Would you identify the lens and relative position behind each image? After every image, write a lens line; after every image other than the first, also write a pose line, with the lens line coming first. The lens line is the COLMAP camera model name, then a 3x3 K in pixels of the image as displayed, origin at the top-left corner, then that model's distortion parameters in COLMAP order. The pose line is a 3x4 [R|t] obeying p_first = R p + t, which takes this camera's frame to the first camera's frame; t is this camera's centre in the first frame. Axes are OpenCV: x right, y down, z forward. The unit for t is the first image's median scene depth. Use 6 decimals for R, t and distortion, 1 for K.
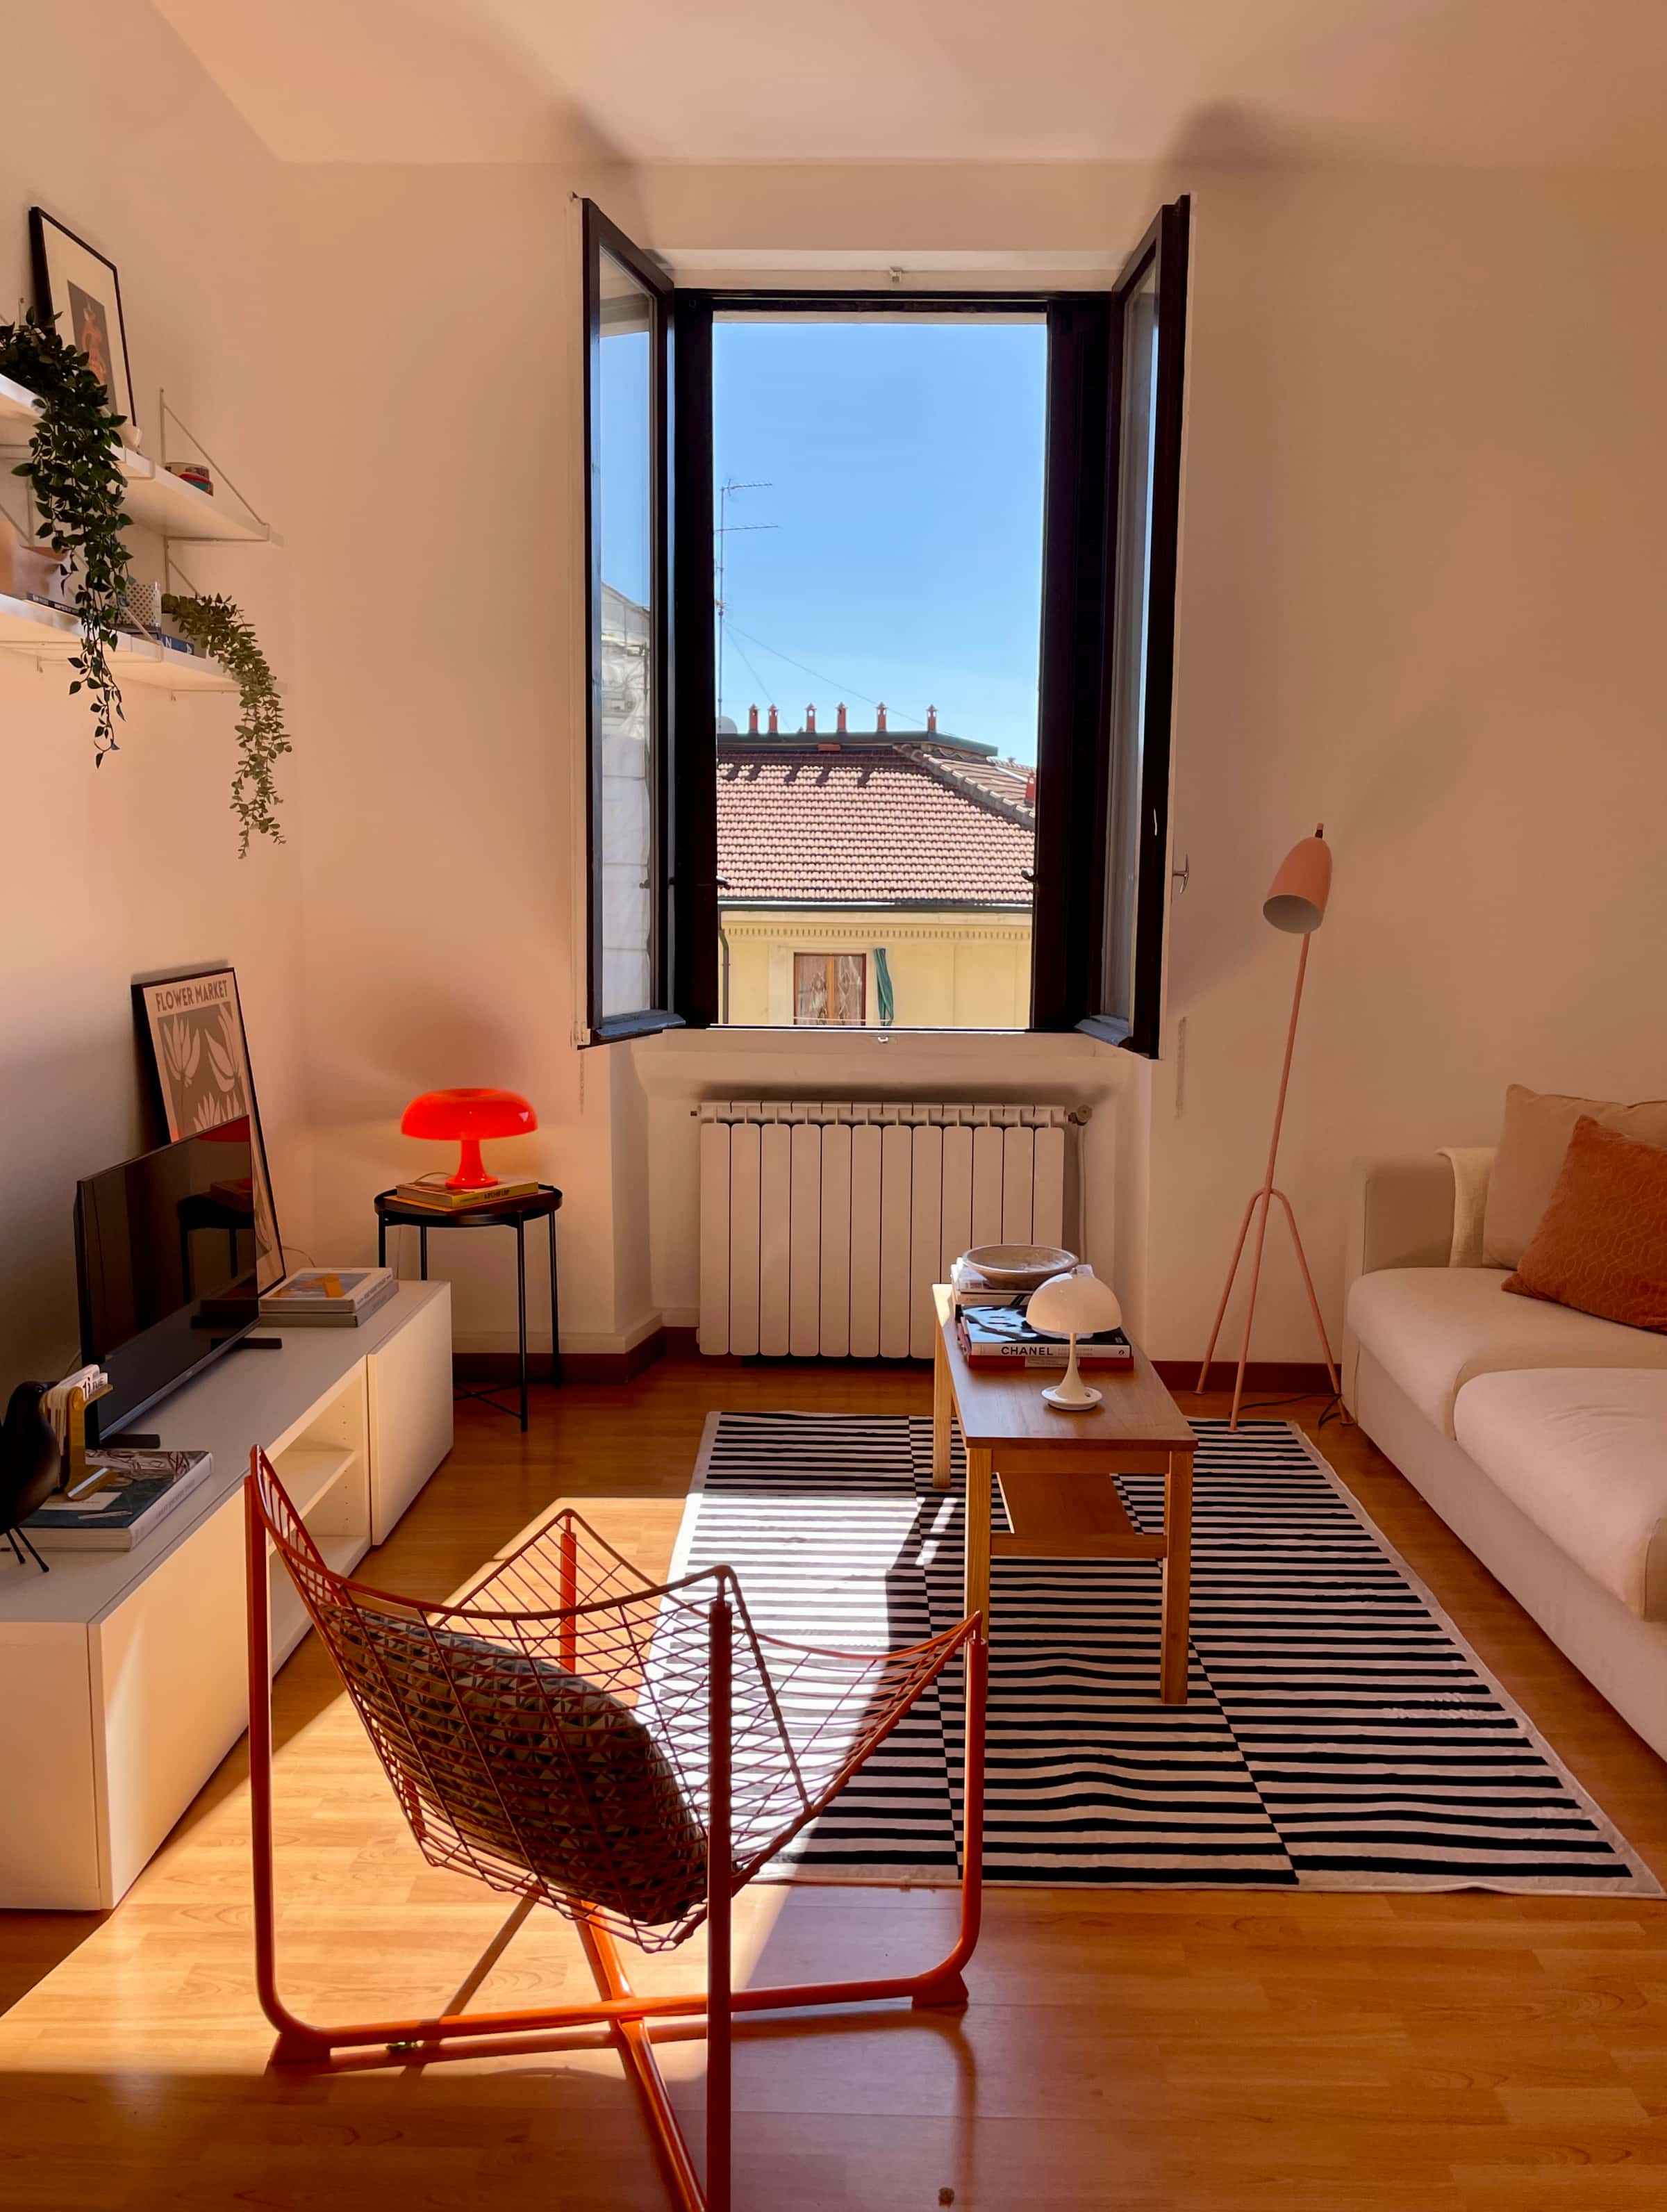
lens RADIAL K [[1768.7, 0, 842.8], [0, 1768.7, 1092.4], [0, 0, 1]] dist [0.108512, -0.130305]
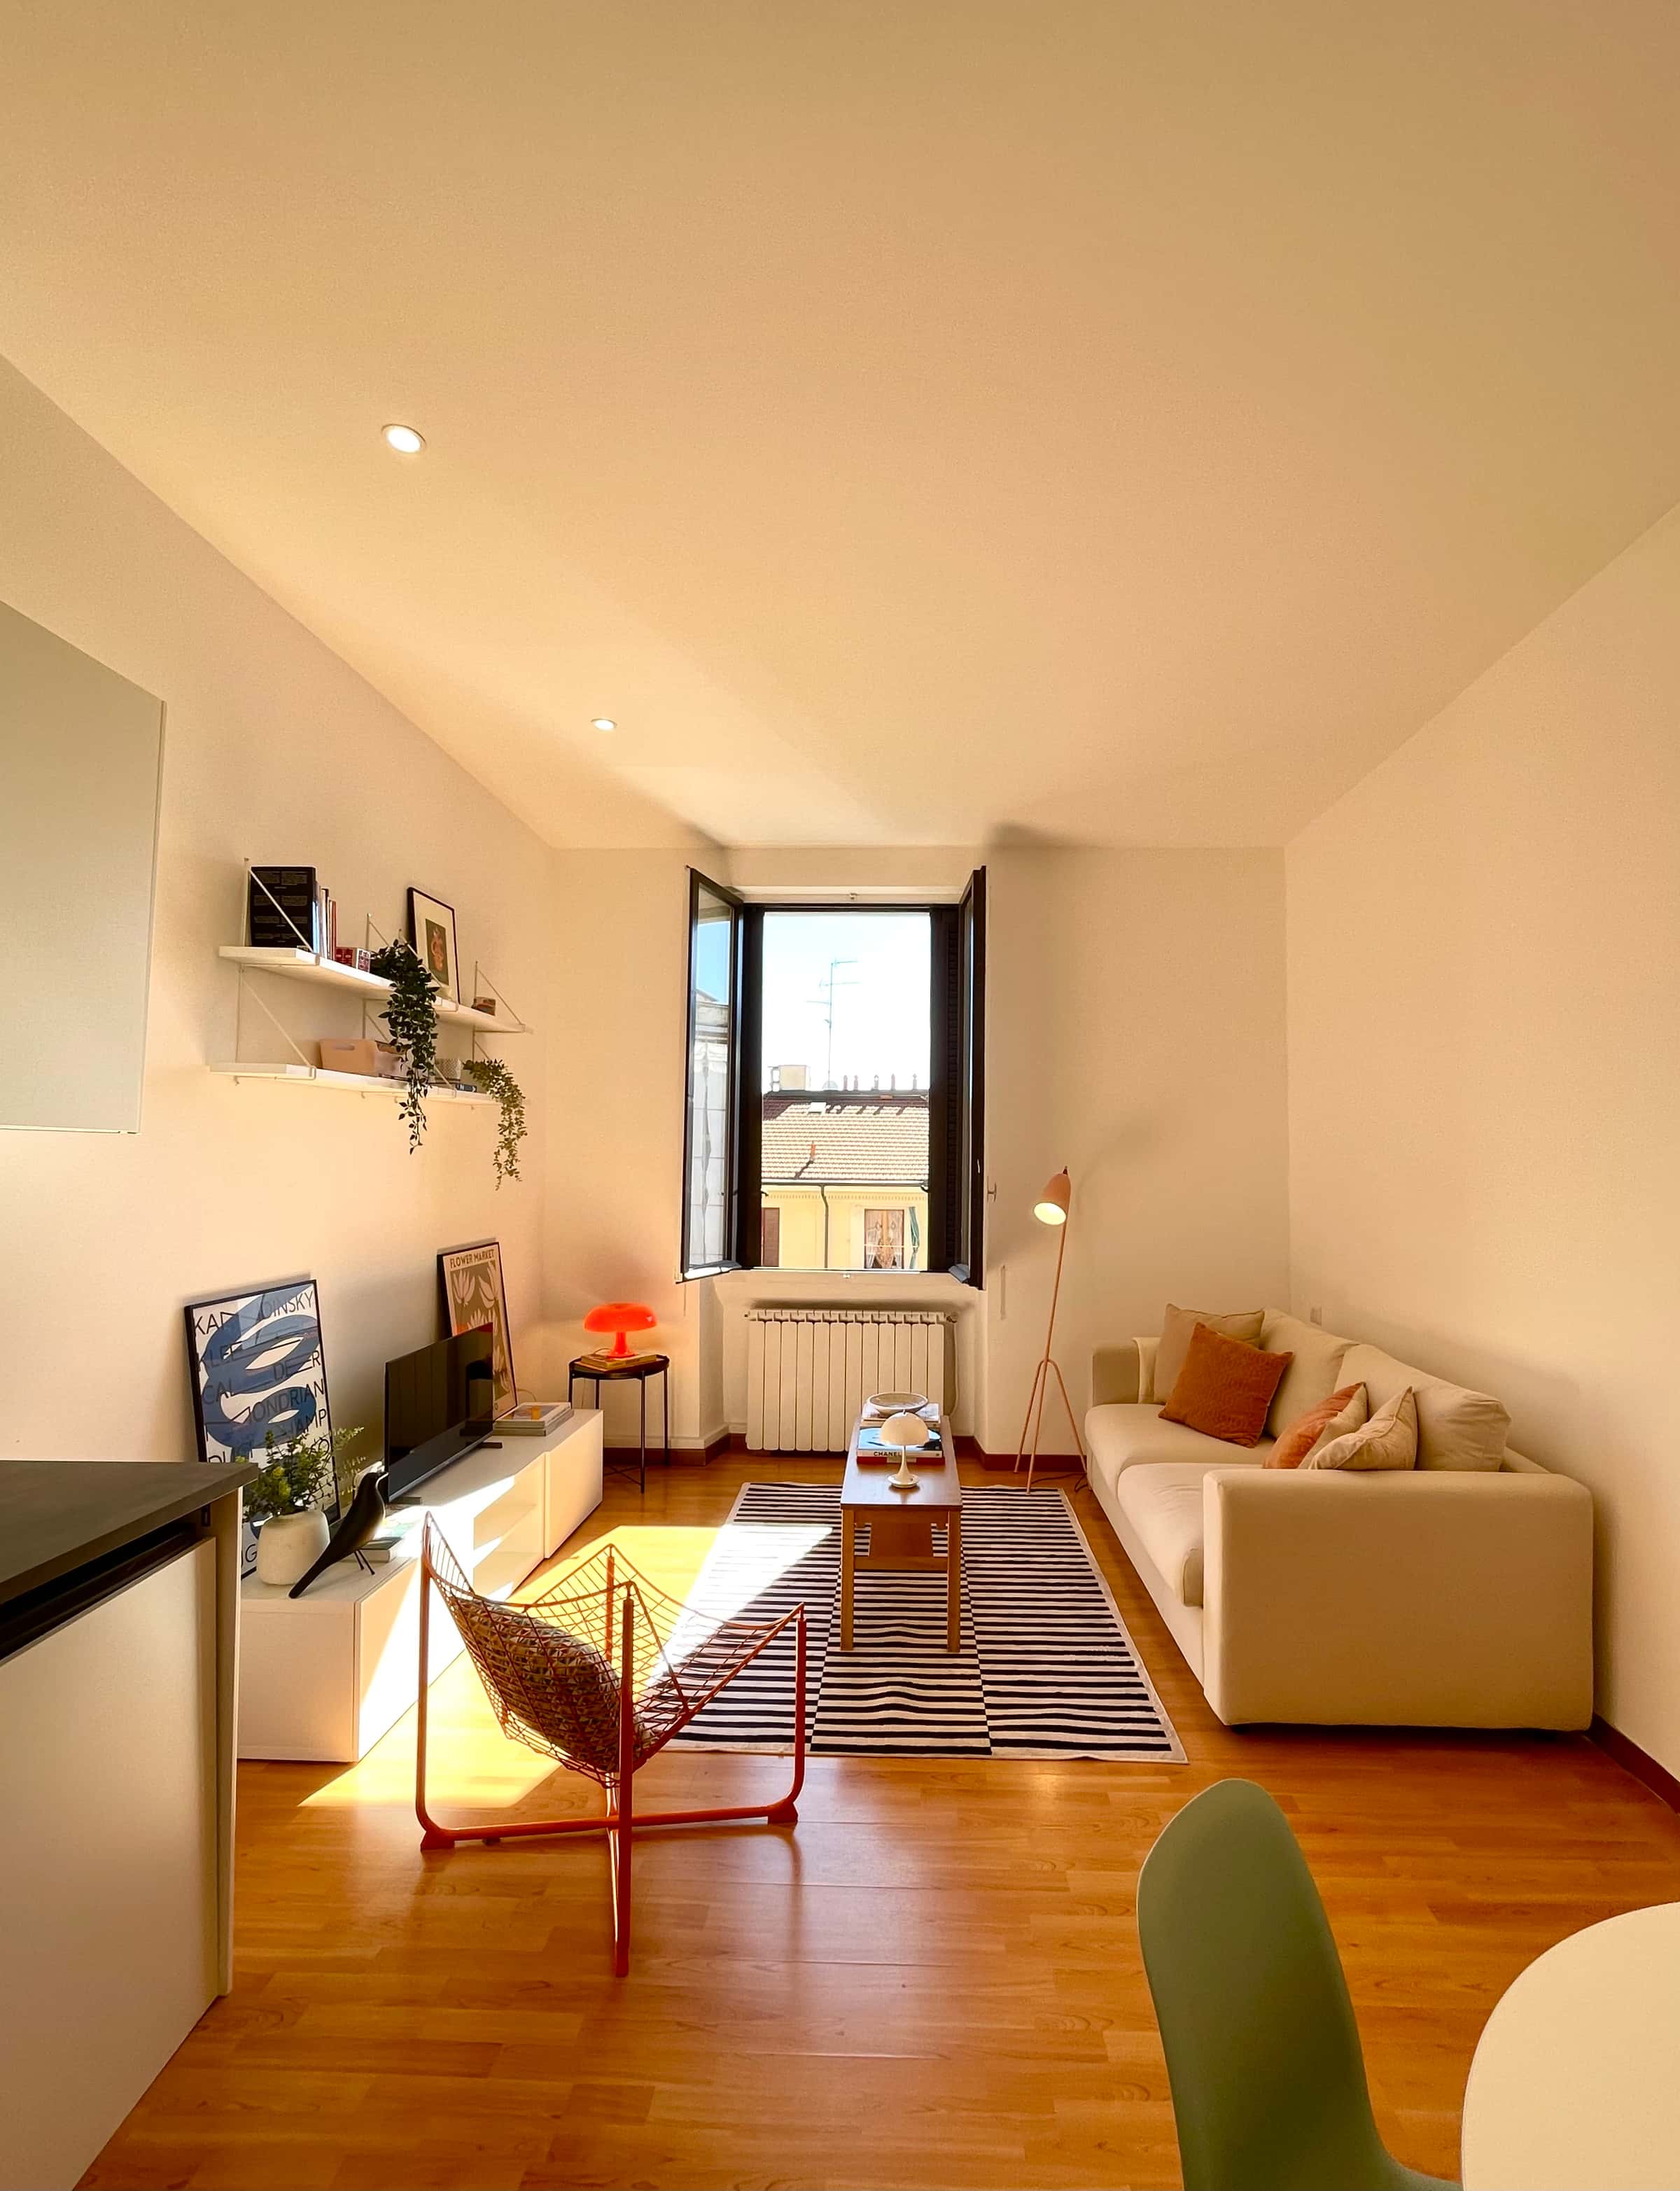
lens RADIAL K [[987.6, 0, 886.5], [0, 987.6, 1136.8], [0, 0, 1]] dist [0.003272, 0.000323]
pose [[0.999848, 0.000023, -0.017453, 0.108900], [-0.002596, 0.989071, -0.147414, -0.028805], [0.017259, 0.147437, 0.988921, -0.073670]]
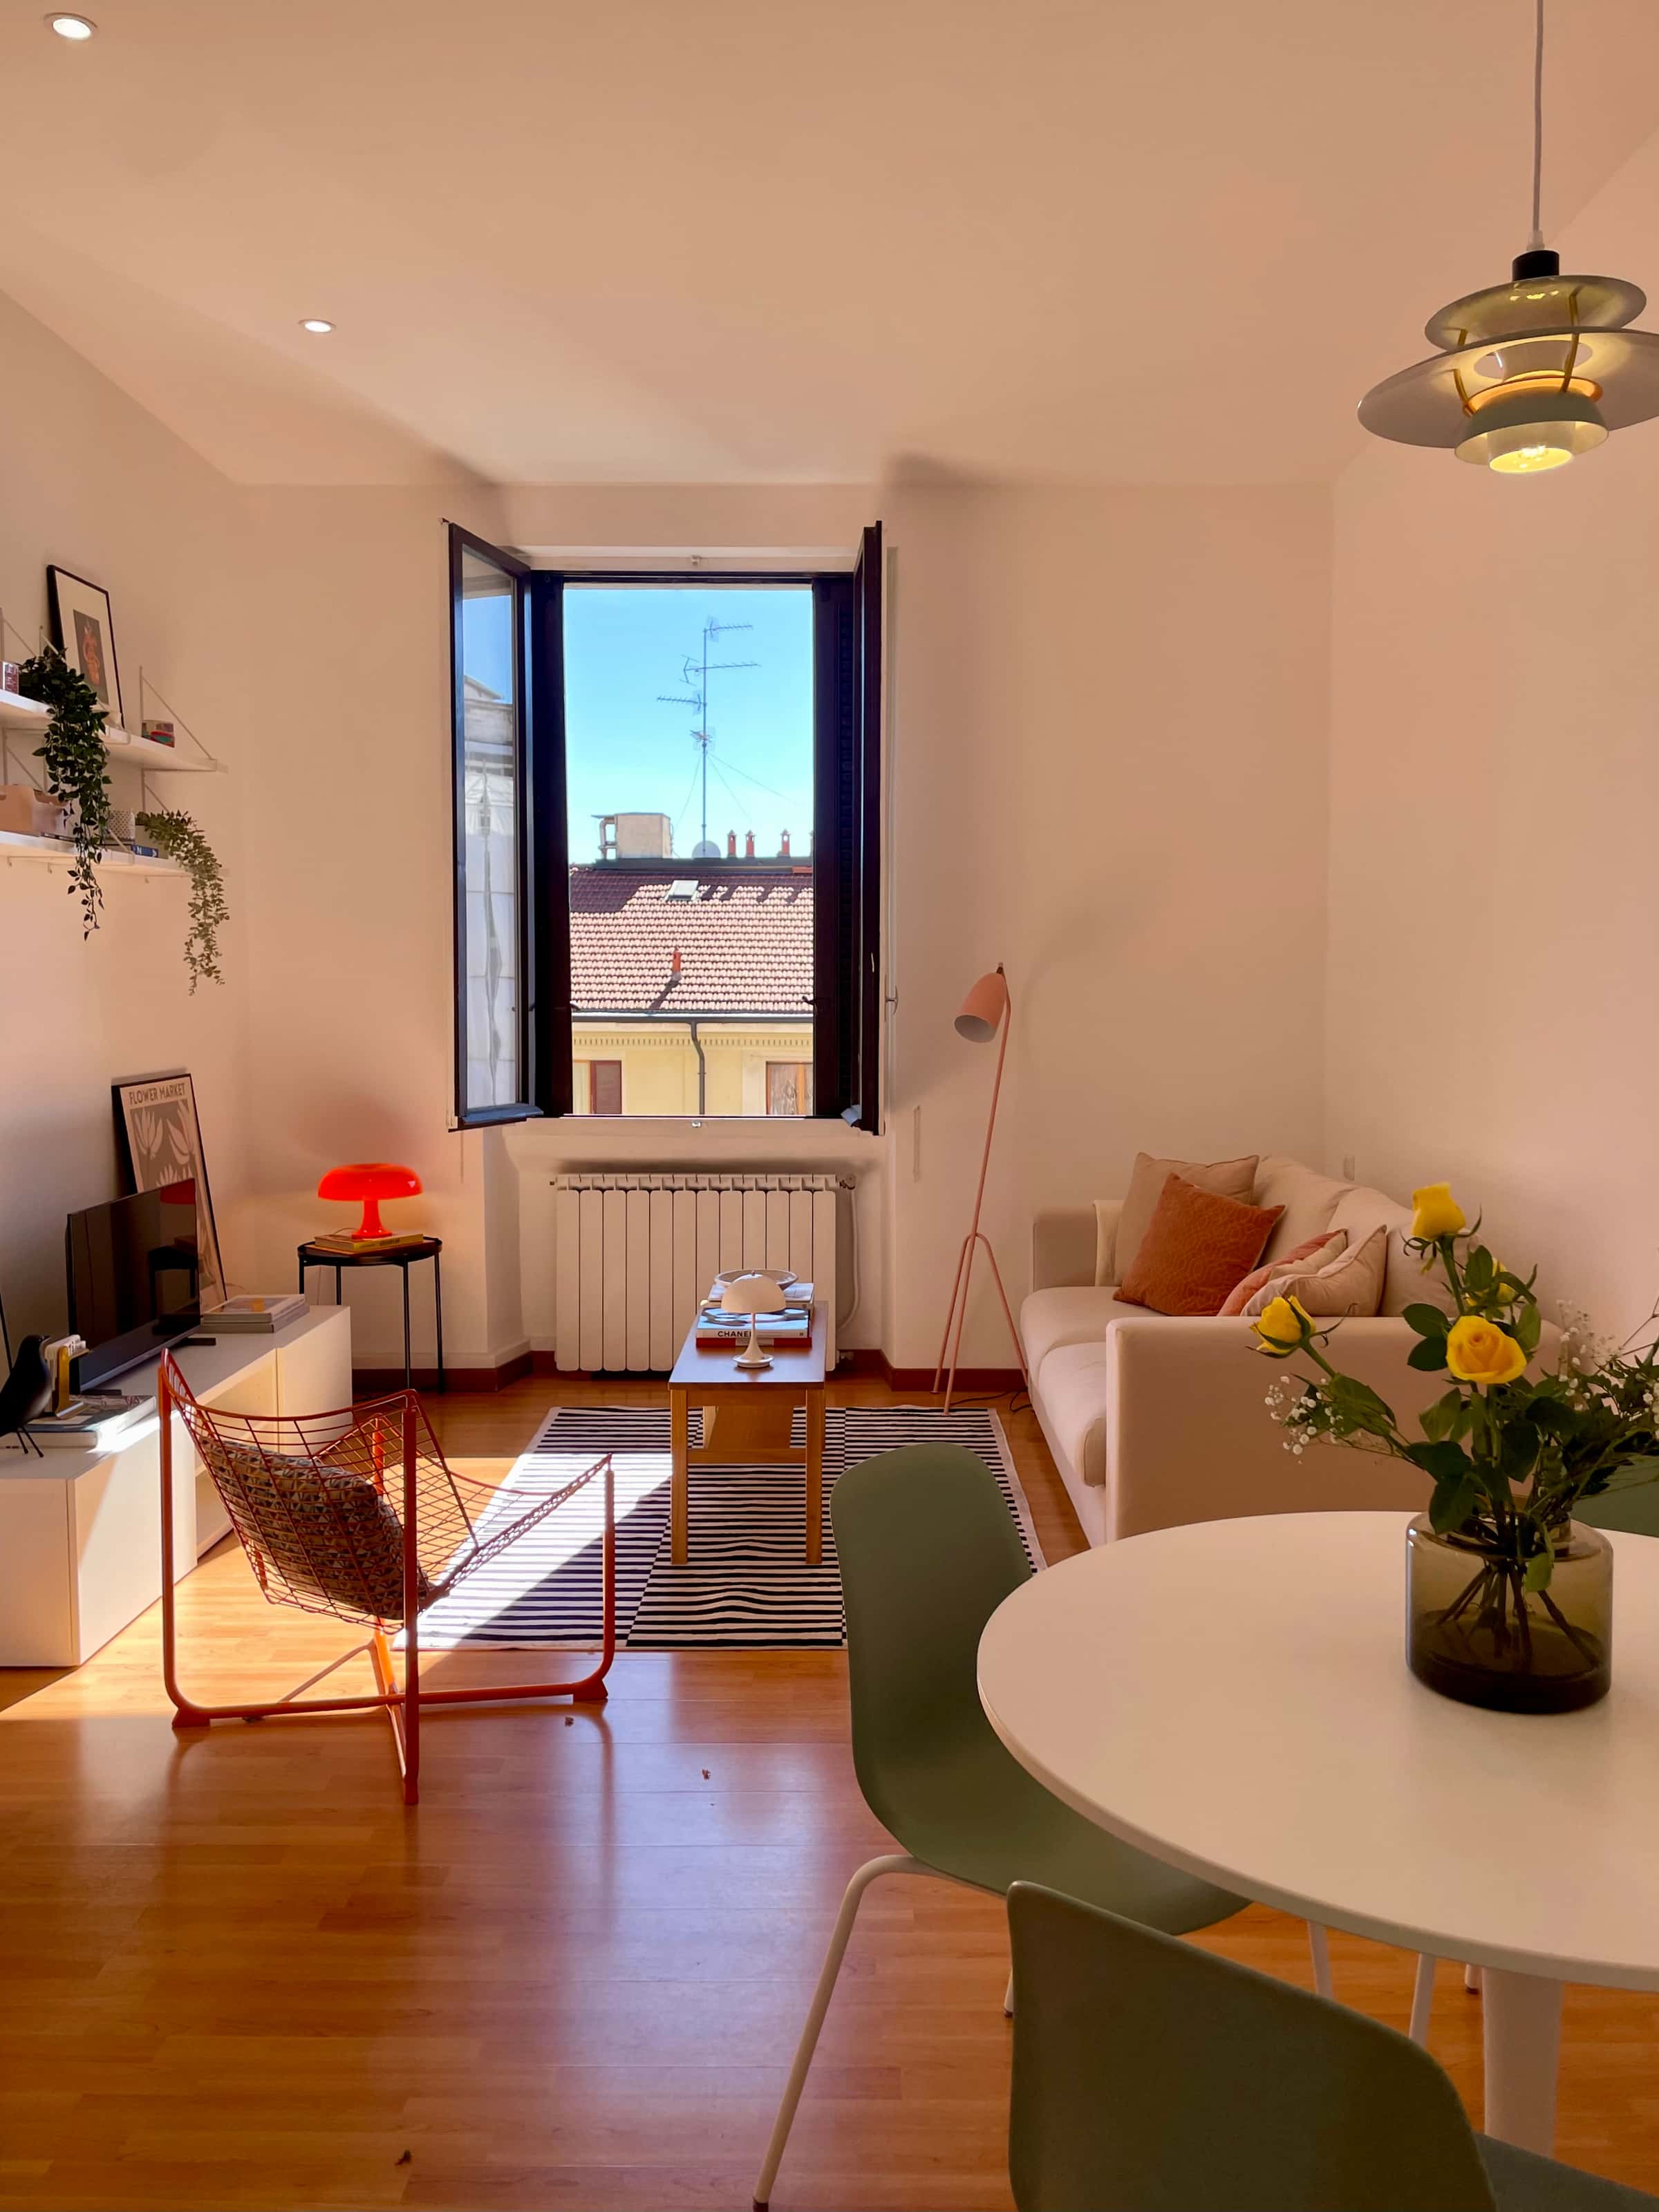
lens RADIAL K [[1737.8, 0, 851.7], [0, 1737.8, 1108.0], [0, 0, 1]] dist [0.109276, -0.138965]
pose [[0.999964, -0.007686, 0.003722, 0.174419], [0.007870, 0.998608, -0.052151, 0.033487], [-0.003316, 0.052178, 0.998632, -0.373680]]
